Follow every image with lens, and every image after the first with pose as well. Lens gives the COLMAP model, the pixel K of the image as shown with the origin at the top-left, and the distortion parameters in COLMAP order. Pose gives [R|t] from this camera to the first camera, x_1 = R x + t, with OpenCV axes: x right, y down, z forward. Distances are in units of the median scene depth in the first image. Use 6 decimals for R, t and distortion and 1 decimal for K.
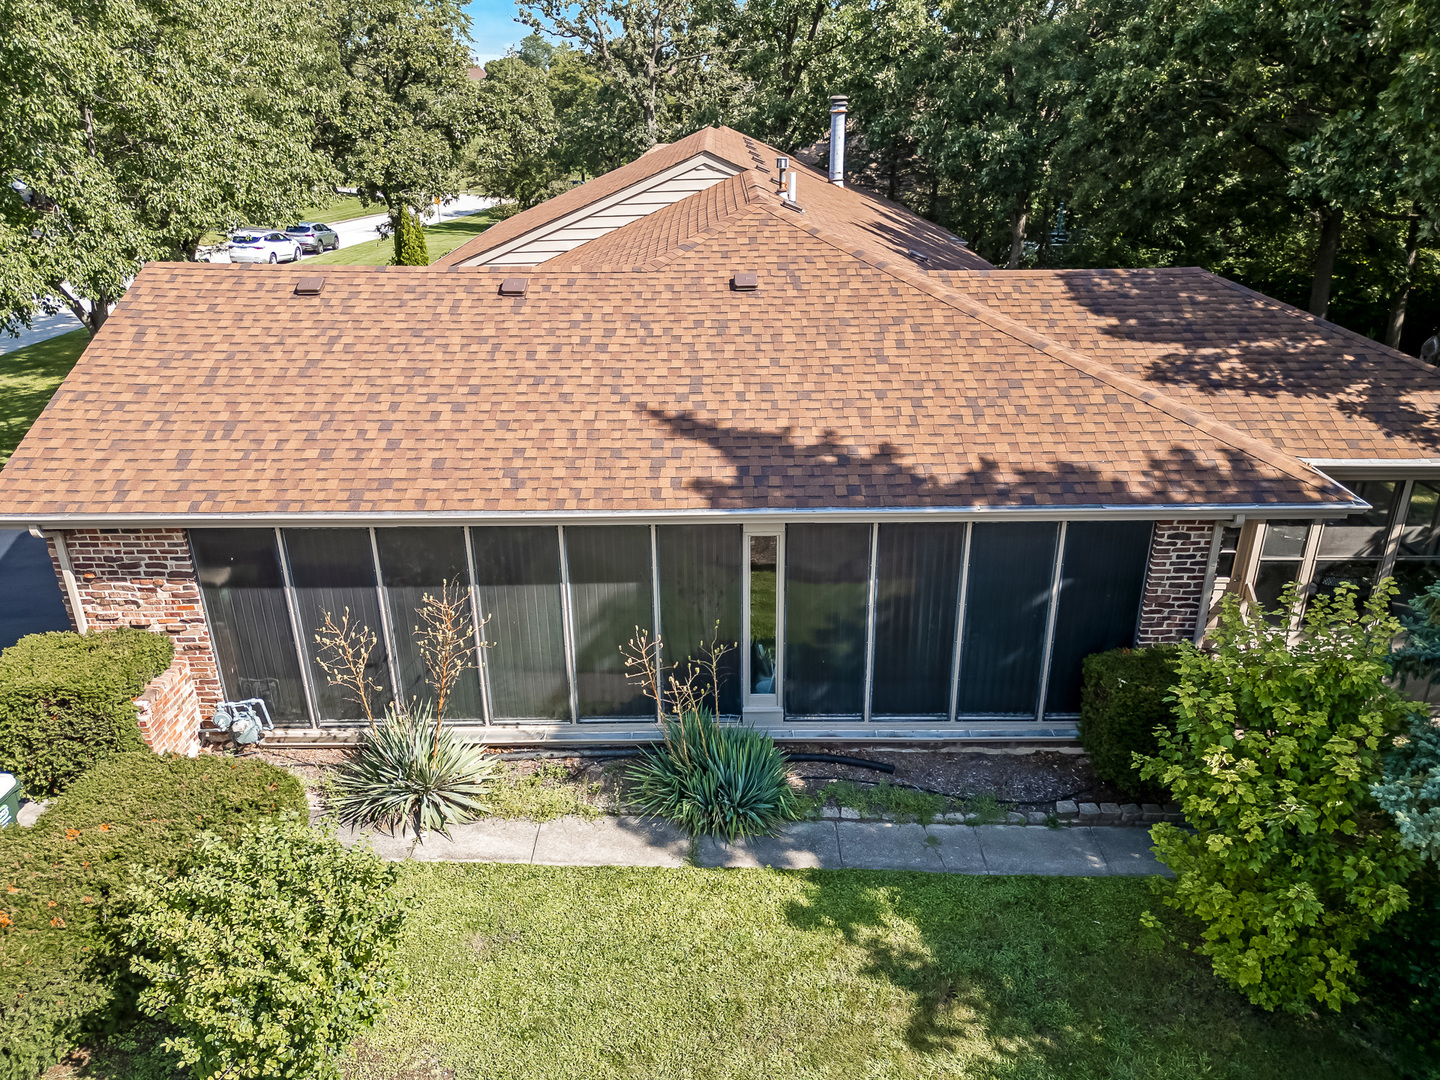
lens RADIAL K [[1034.8, 0, 720.0], [0, 1034.8, 540.0], [0, 0, 1]] dist [0.071001, -0.059820]
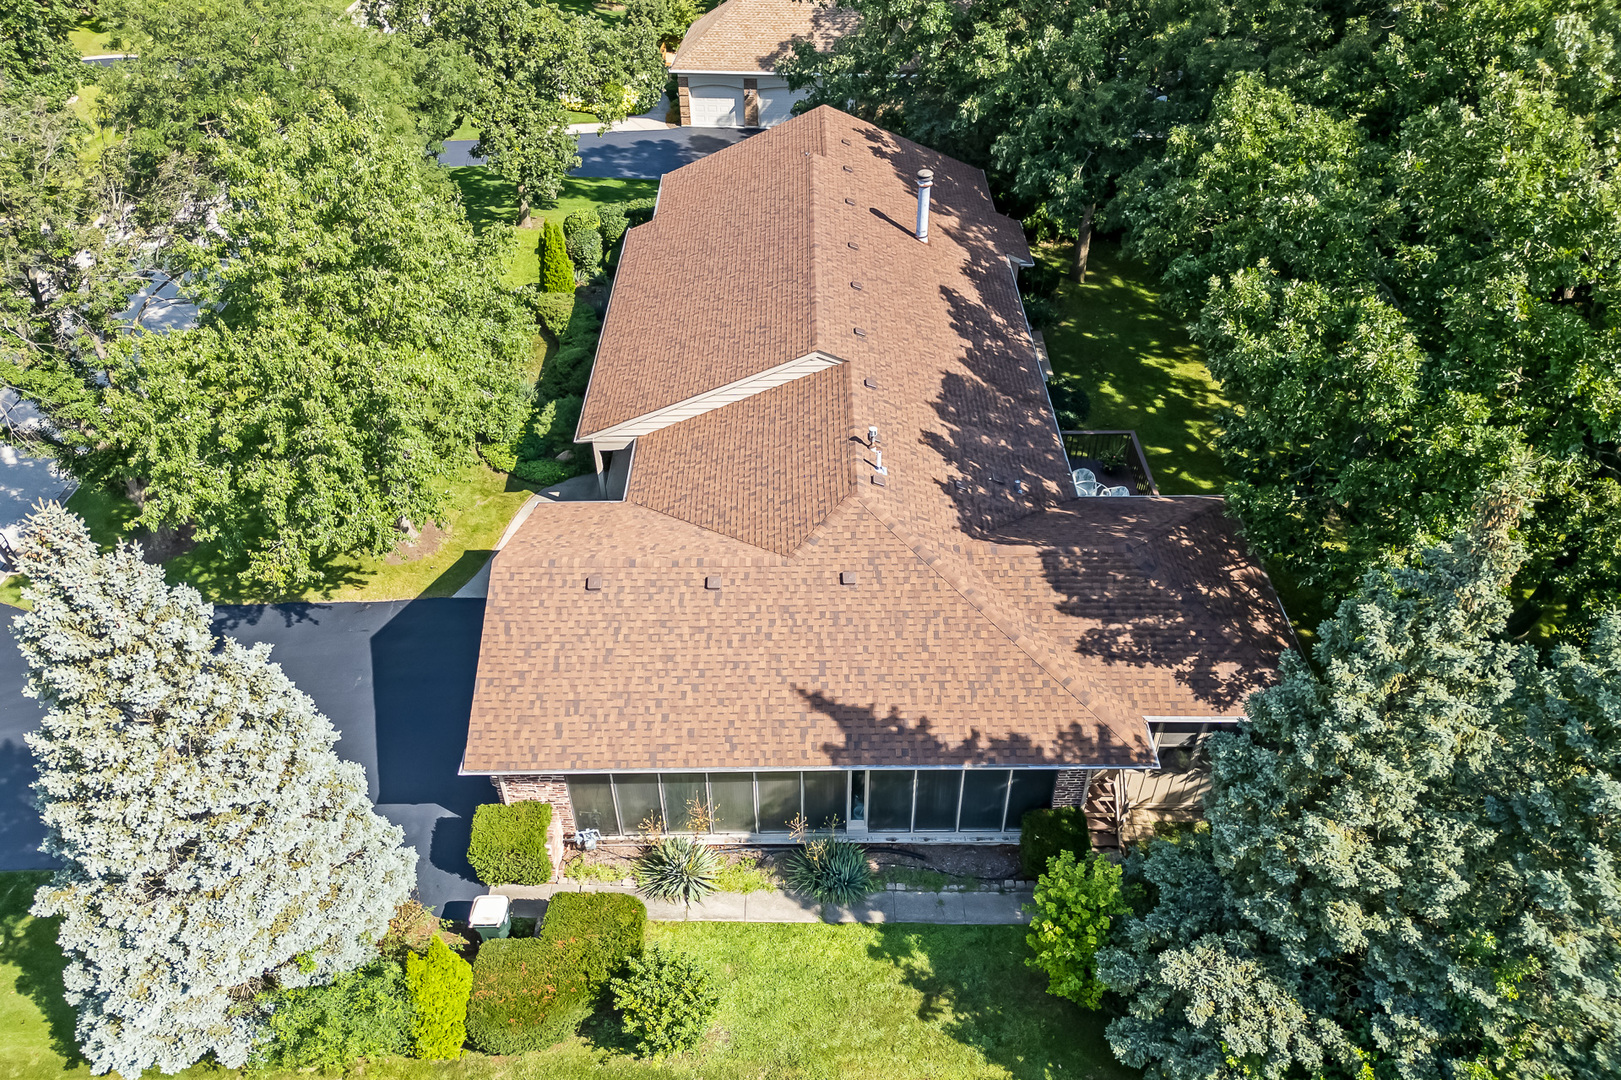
lens RADIAL K [[1164.3, 0, 810.5], [0, 1164.3, 540.0], [0, 0, 1]] dist [0.228229, -0.592594]
pose [[0.999976, -0.002148, 0.006604, -0.060567], [0.000041, 0.952745, 0.303773, -1.046362], [-0.006945, -0.303765, 0.952722, -0.942440]]
